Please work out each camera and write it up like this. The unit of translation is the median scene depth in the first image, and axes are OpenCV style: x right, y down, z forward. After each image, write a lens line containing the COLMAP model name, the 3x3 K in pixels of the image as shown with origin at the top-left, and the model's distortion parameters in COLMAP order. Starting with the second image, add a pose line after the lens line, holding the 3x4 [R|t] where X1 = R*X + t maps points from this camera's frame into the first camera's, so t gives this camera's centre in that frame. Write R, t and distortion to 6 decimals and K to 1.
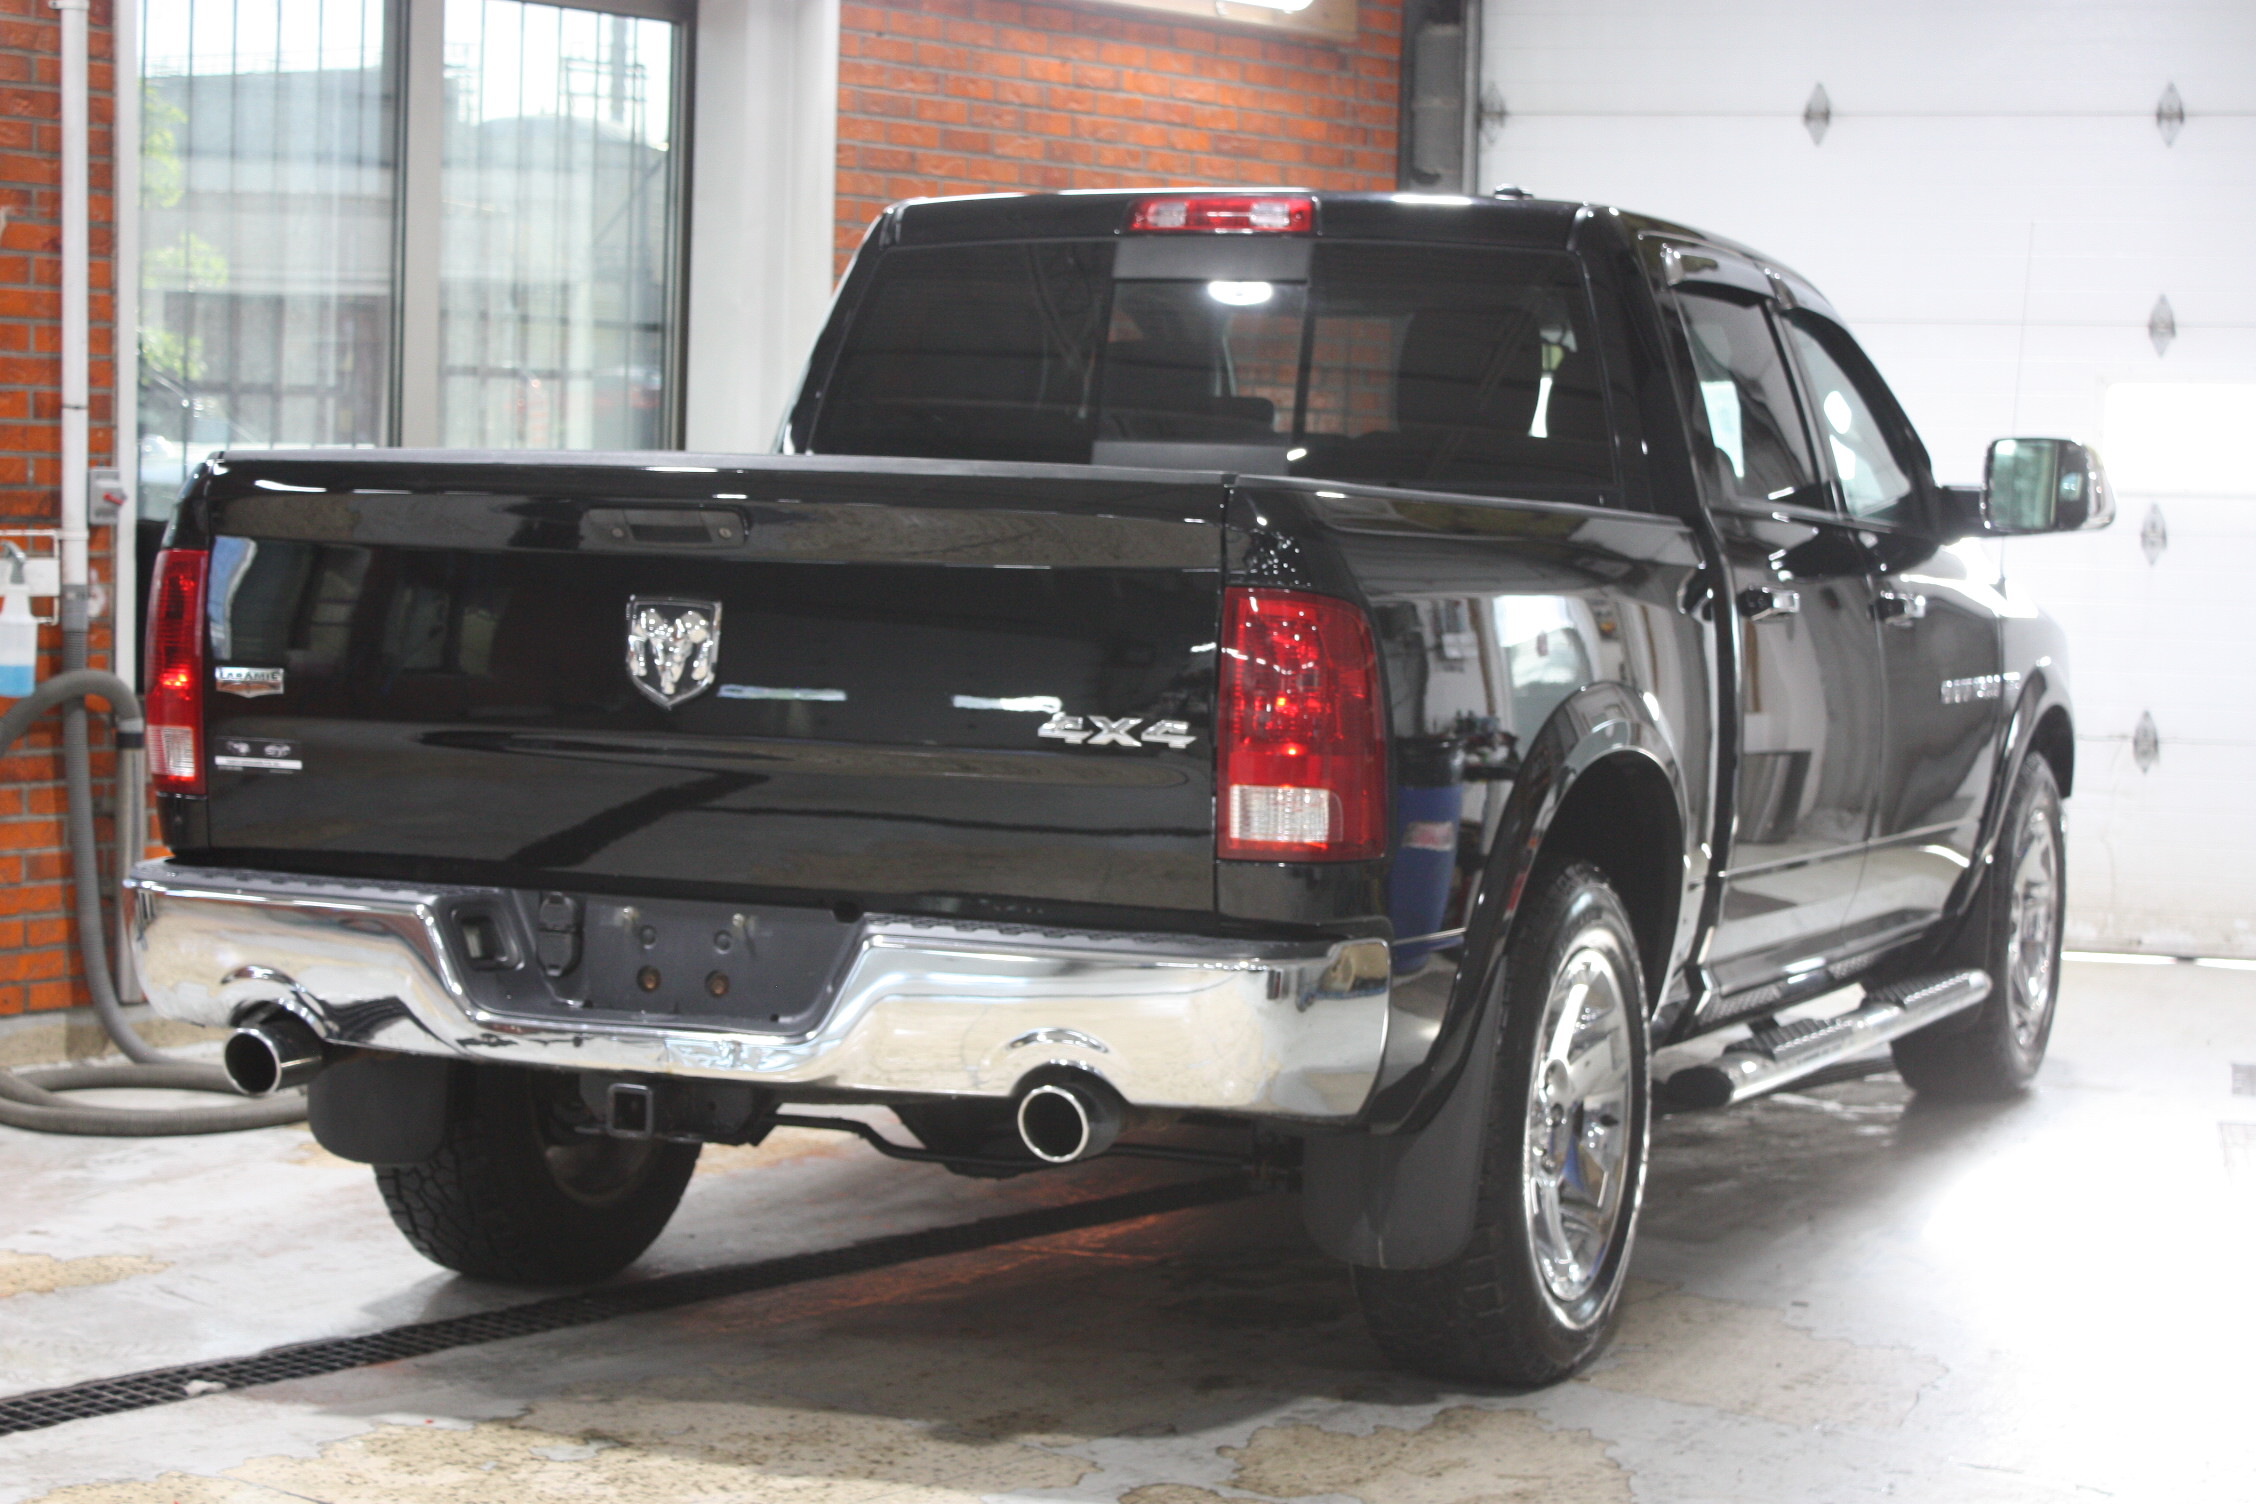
lens RADIAL K [[4276.0, 0, 1120.4], [0, 4276.0, 741.4], [0, 0, 1]] dist [0.041276, 0.000000]
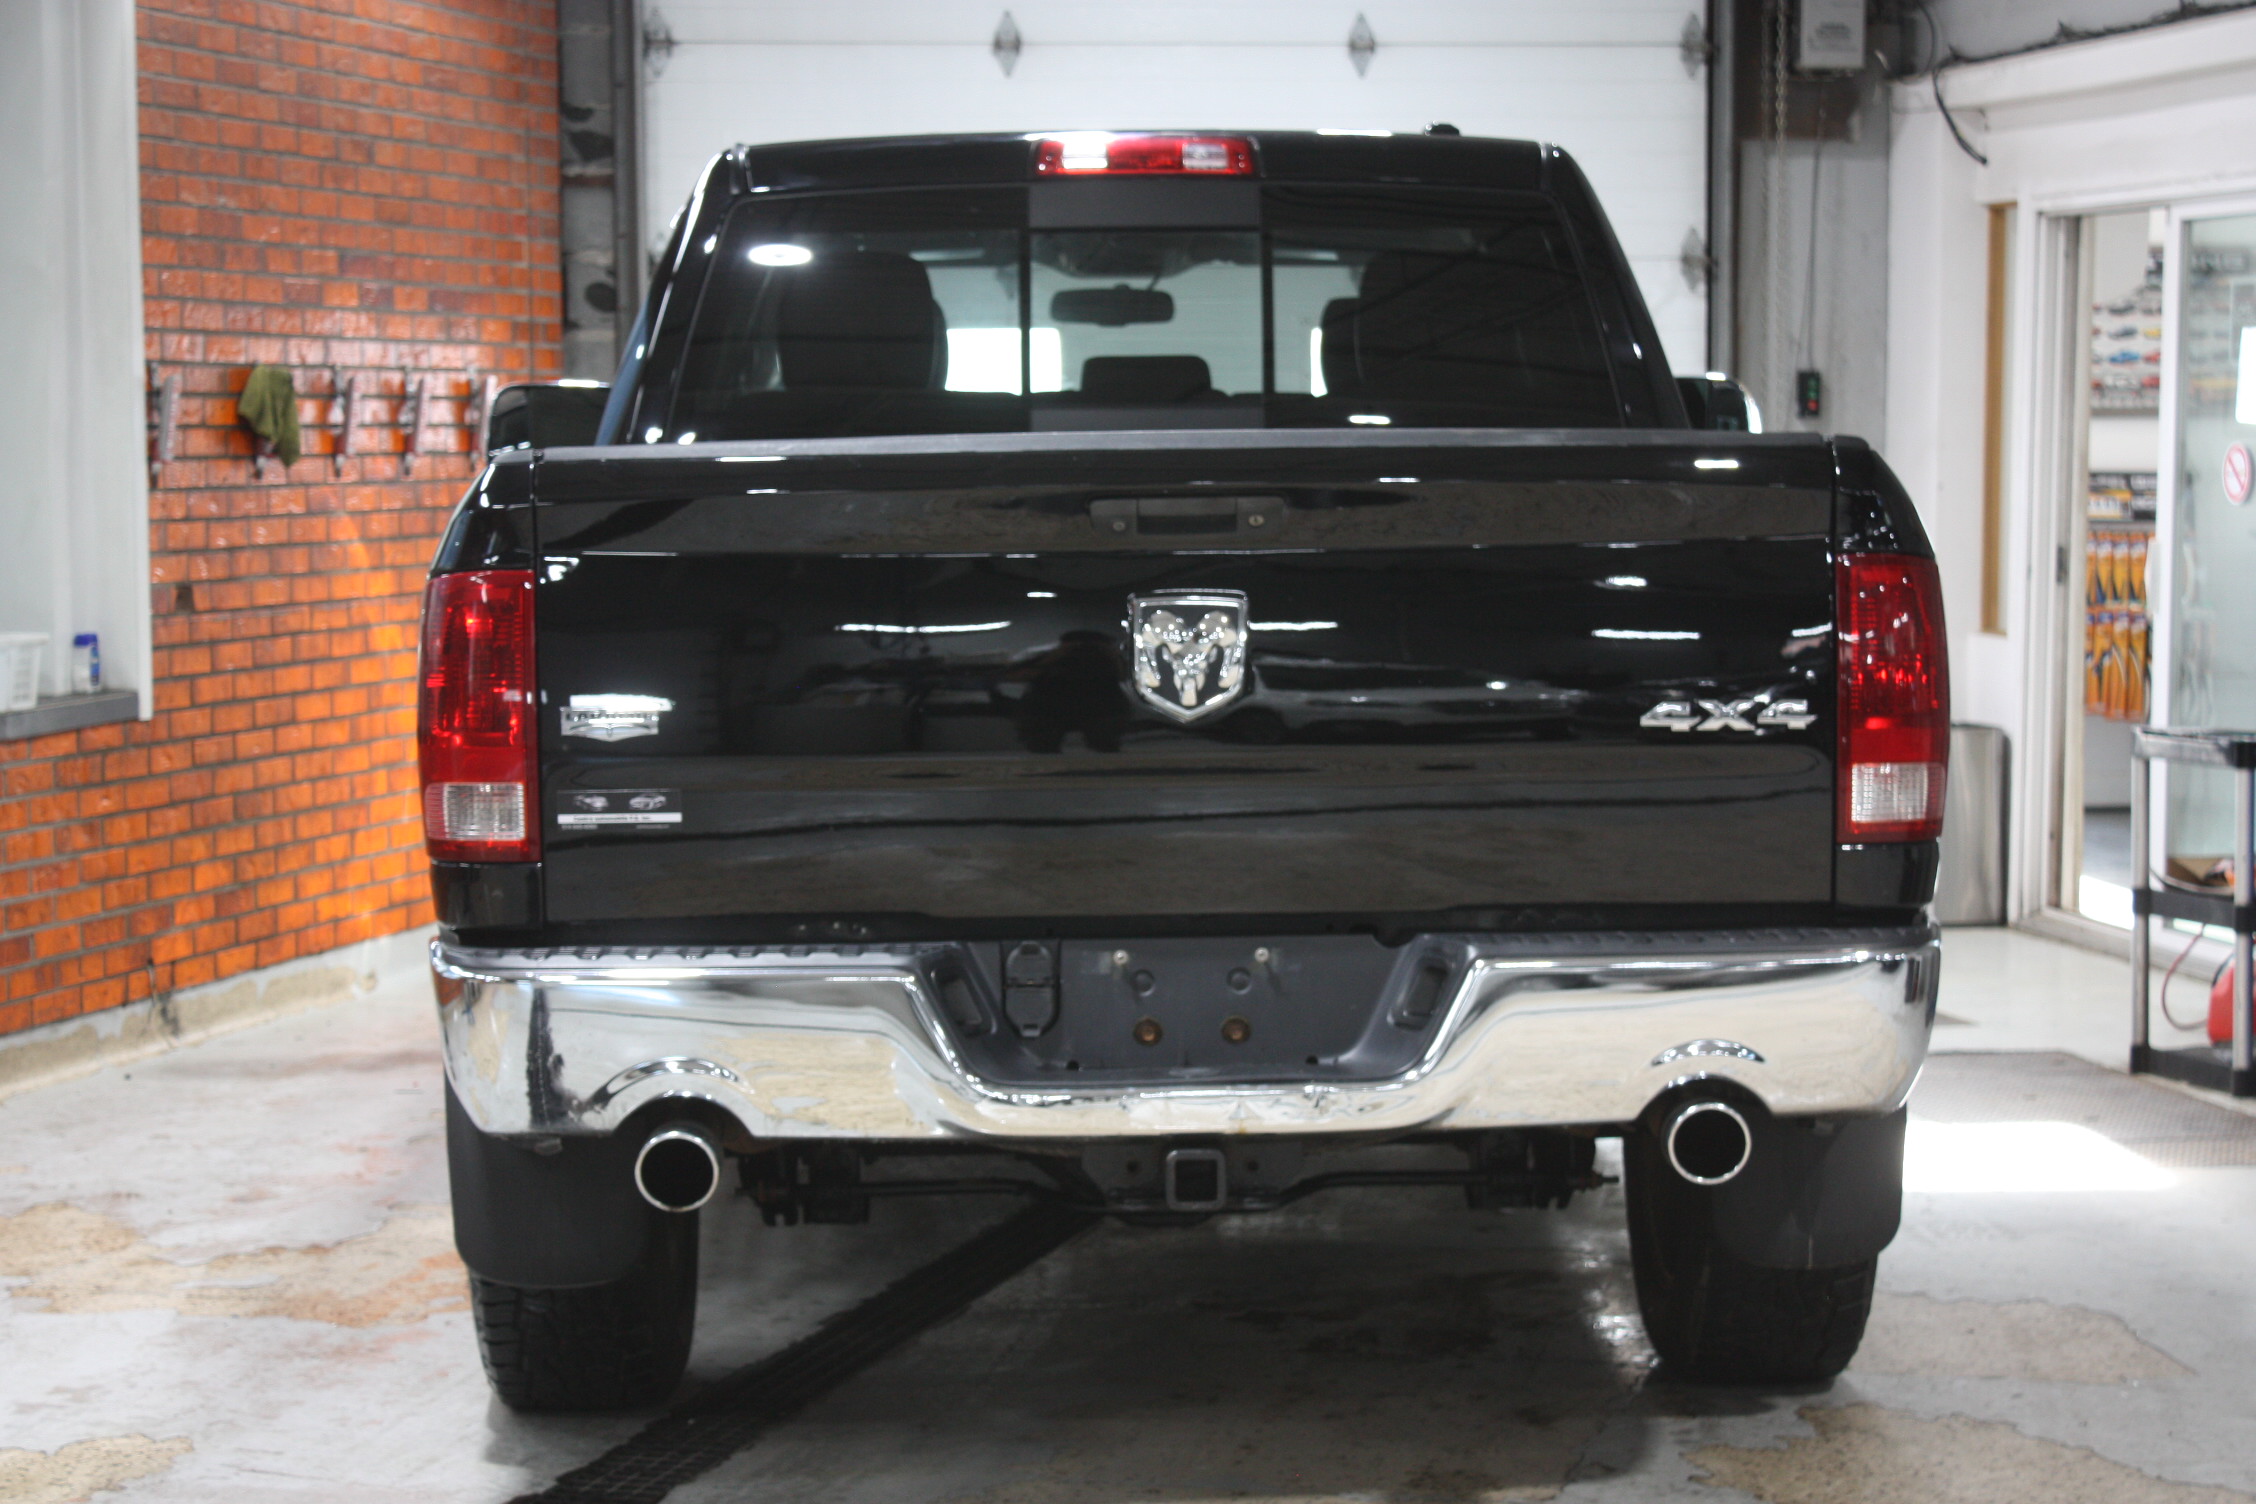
lens RADIAL K [[4625.1, 0, 1127.6], [0, 4625.1, 764.5], [0, 0, 1]] dist [0.028123, 0.000000]
pose [[0.909086, -0.064034, 0.411657, -0.484394], [0.059854, 0.997941, 0.023053, -0.020573], [-0.412285, 0.003682, 0.911047, 0.127889]]
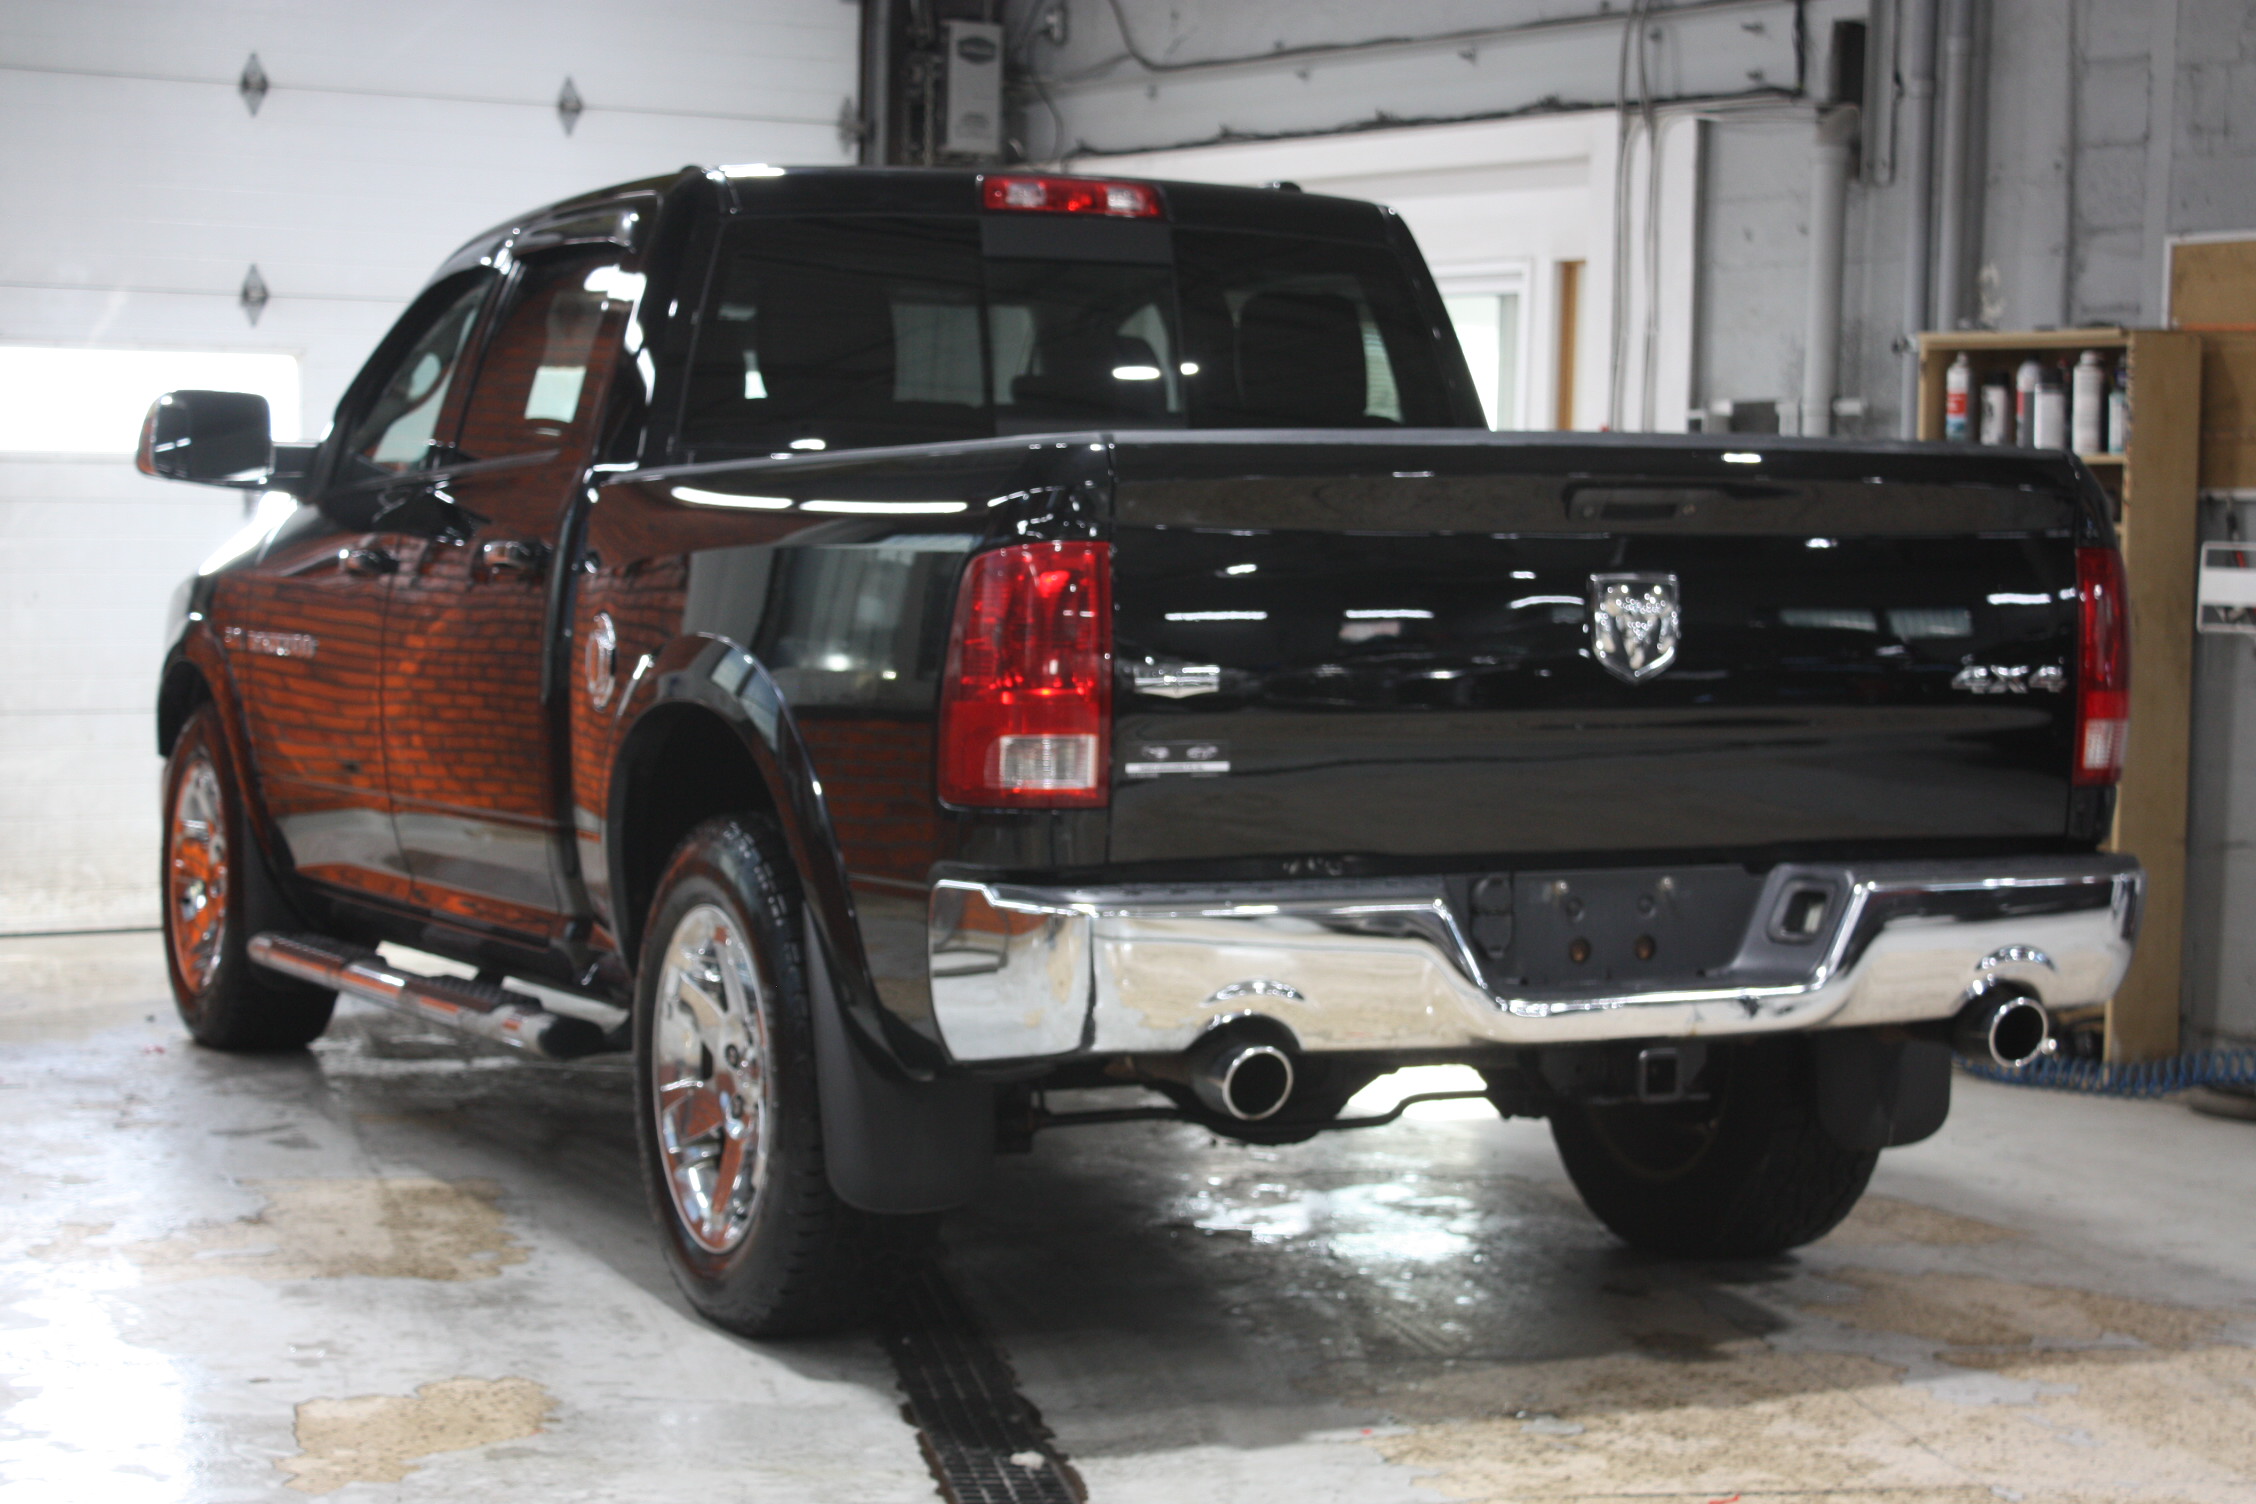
lens RADIAL K [[4276.0, 0, 1125.9], [0, 4276.0, 748.1], [0, 0, 1]] dist [0.041276, 0.000000]
pose [[0.665332, -0.058740, 0.744233, -0.901965], [0.052034, 0.998124, 0.032261, -0.029789], [-0.744732, 0.017261, 0.667140, 0.385510]]
